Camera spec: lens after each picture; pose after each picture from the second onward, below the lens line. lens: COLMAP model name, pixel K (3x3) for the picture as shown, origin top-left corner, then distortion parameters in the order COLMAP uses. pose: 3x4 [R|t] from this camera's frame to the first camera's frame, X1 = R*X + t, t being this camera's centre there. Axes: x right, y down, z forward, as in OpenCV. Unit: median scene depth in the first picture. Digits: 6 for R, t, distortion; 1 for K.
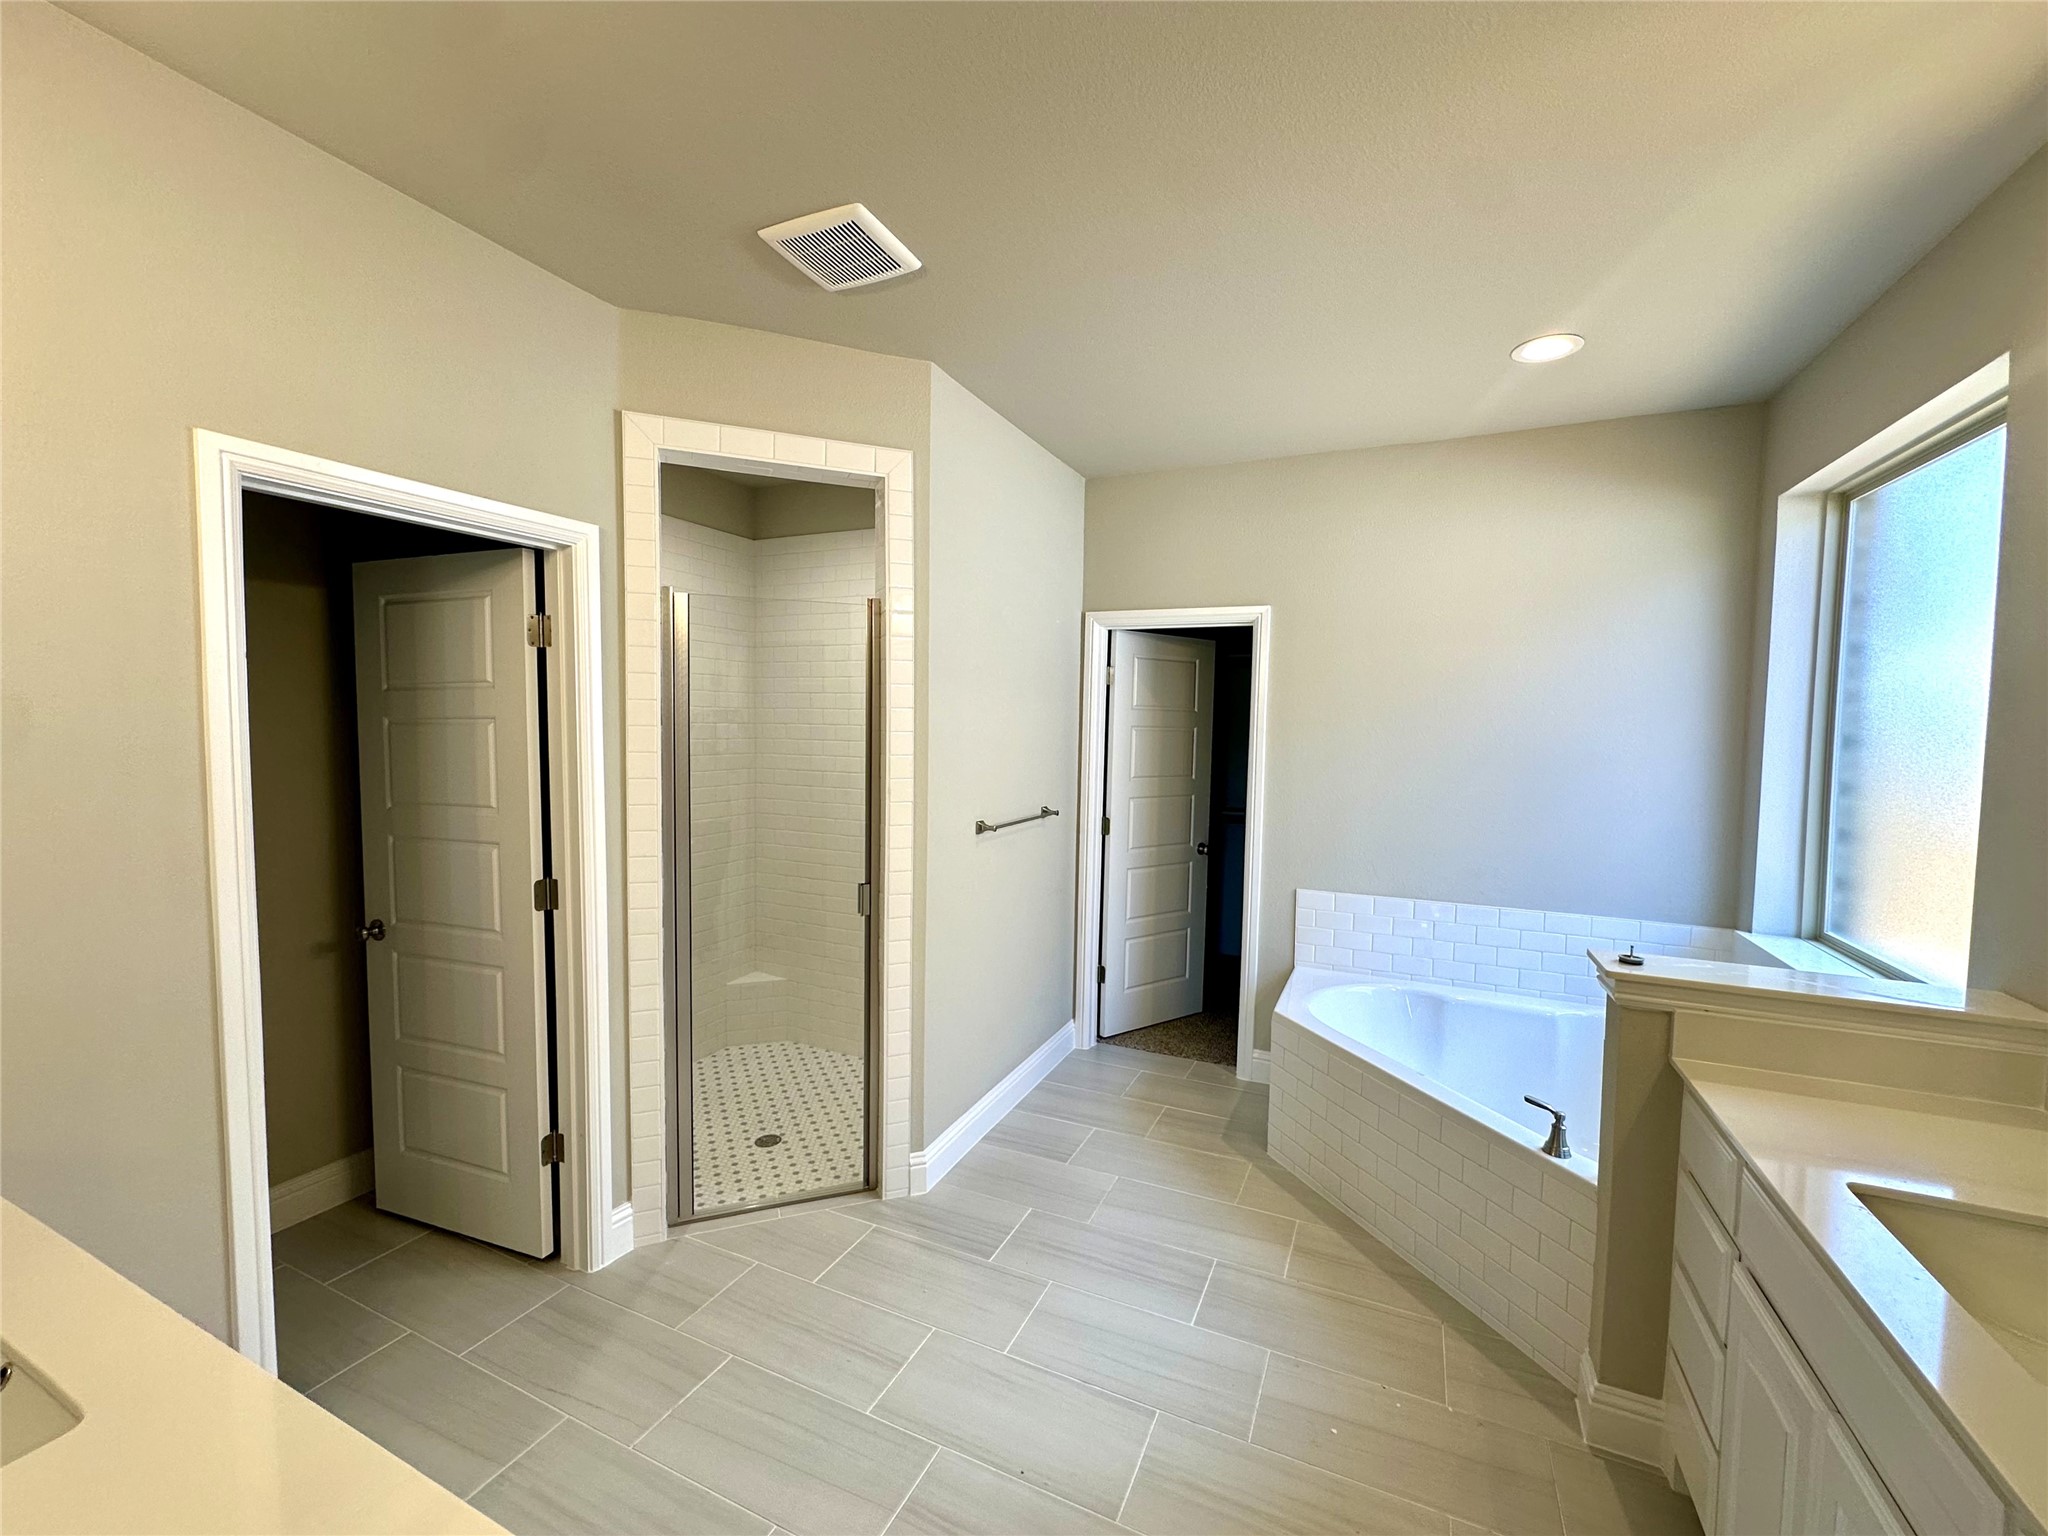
lens RADIAL K [[829.8, 0, 1024.2], [0, 829.8, 771.2], [0, 0, 1]] dist [-0.002261, -0.000004]
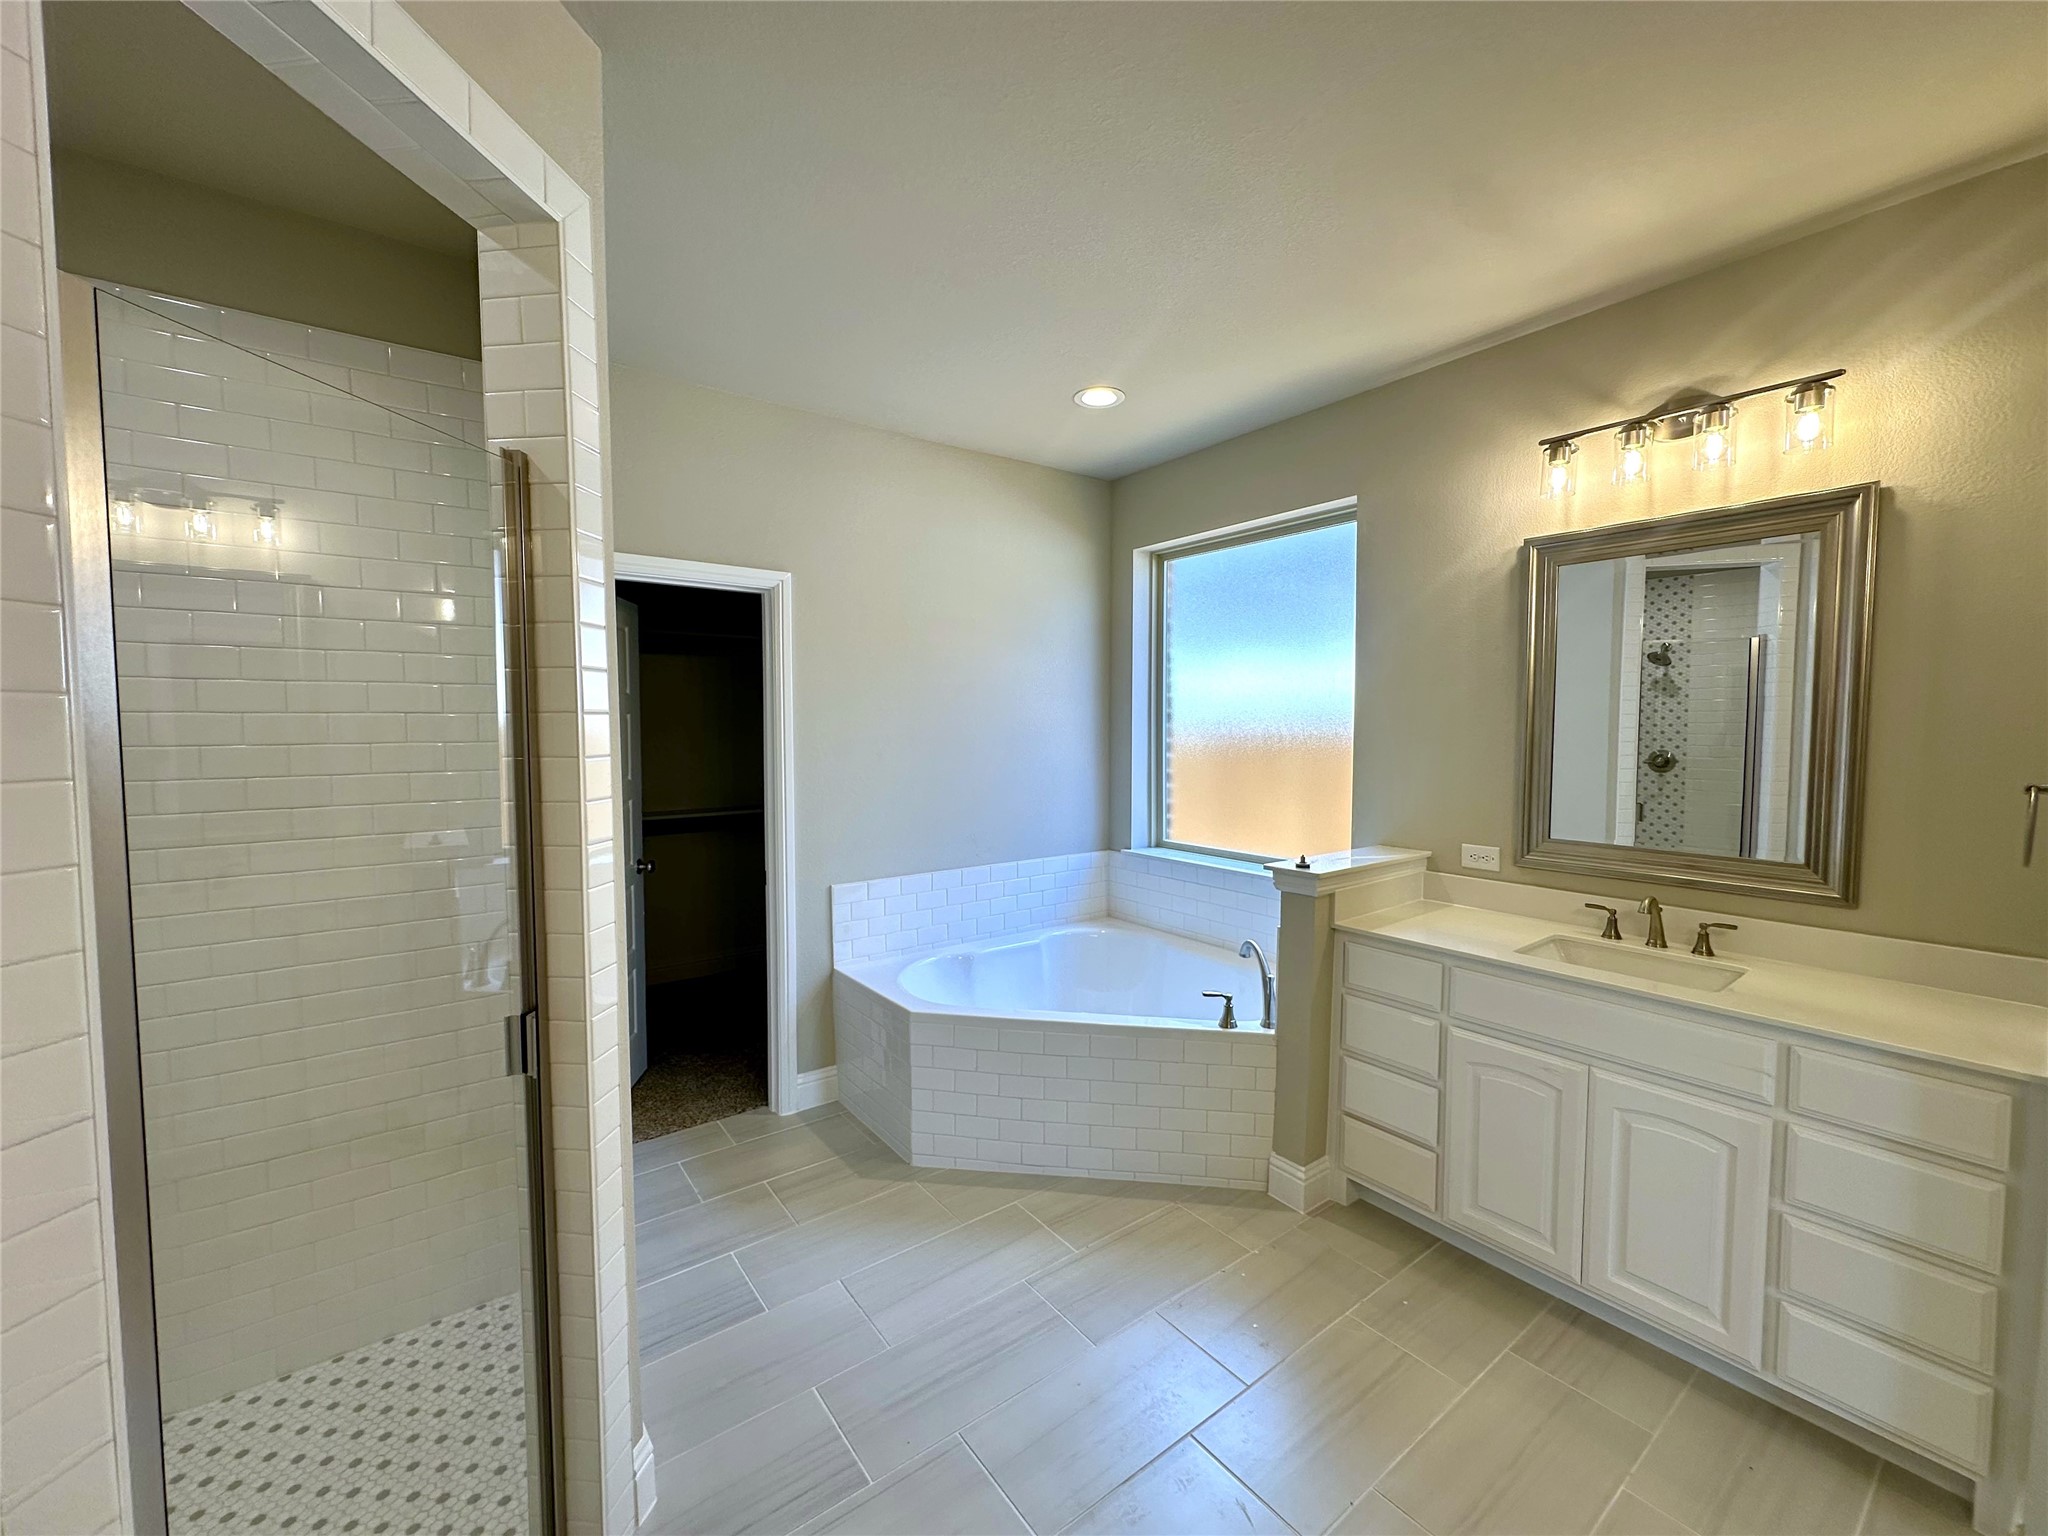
lens RADIAL K [[820.6, 0, 1024.0], [0, 820.6, 768.0], [0, 0, 1]] dist [-0.010566, 0.003774]
pose [[0.477787, -0.066270, 0.875972, -0.524084], [0.060500, 0.997265, 0.042447, -0.020763], [-0.876390, 0.032716, 0.480490, 0.534610]]
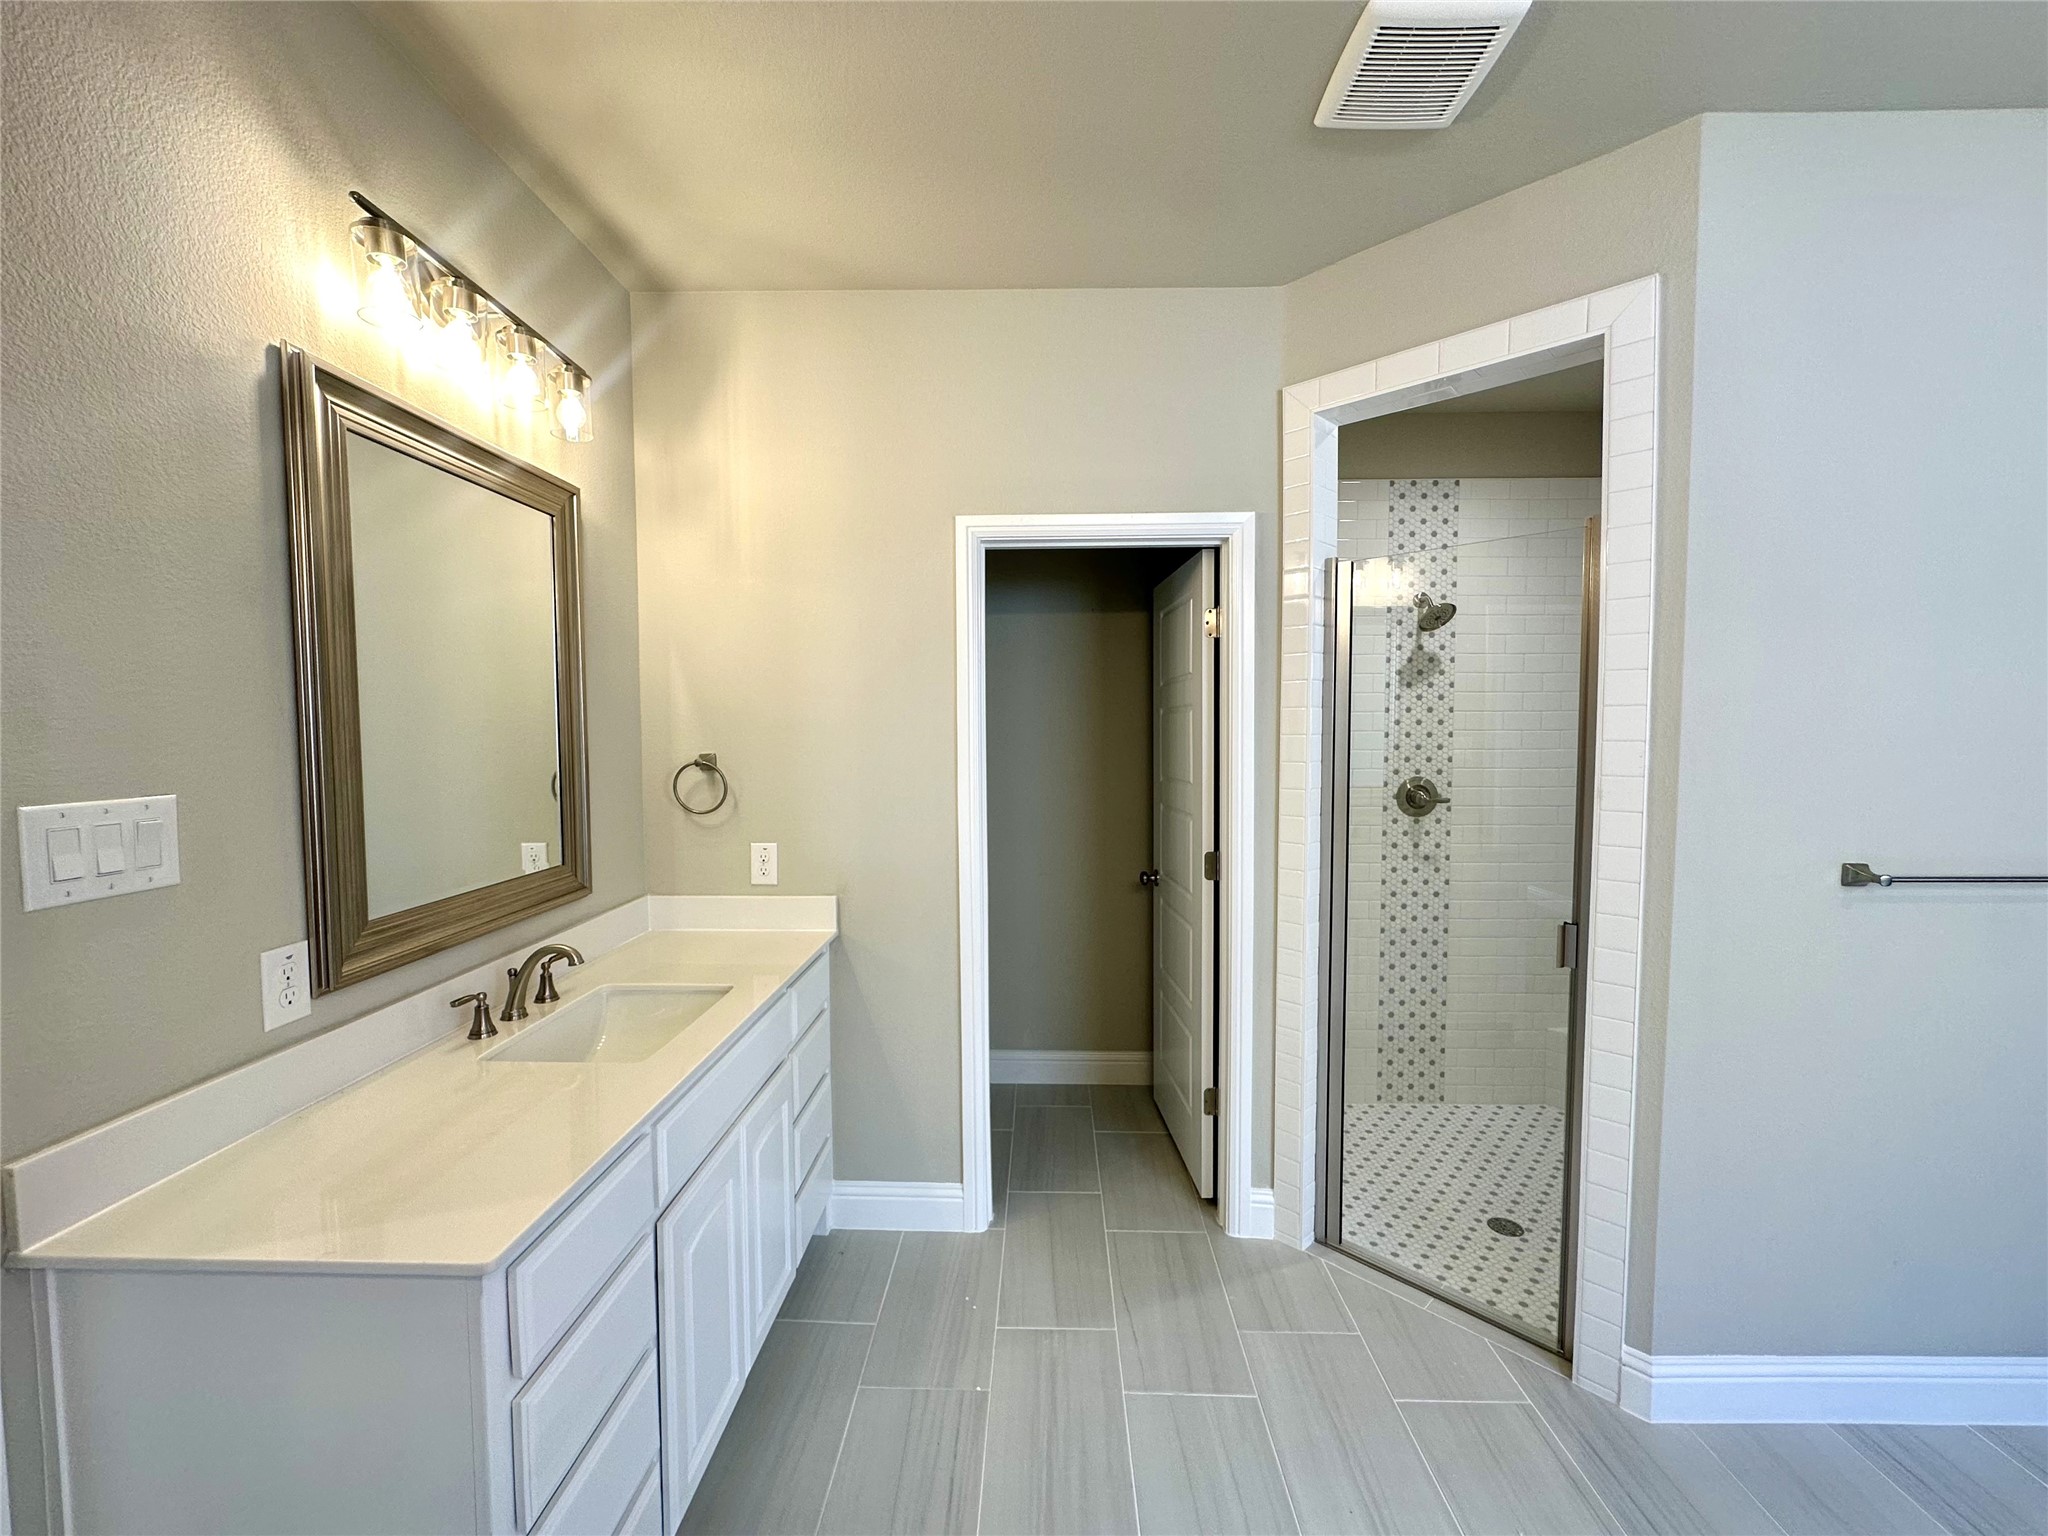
lens RADIAL K [[820.6, 0, 1024.0], [0, 820.6, 768.0], [0, 0, 1]] dist [-0.010566, 0.003774]
pose [[0.395919, 0.035548, -0.917597, 0.283746], [-0.044853, 0.998806, 0.019341, 0.010863], [0.917189, 0.033500, 0.397041, 0.322780]]
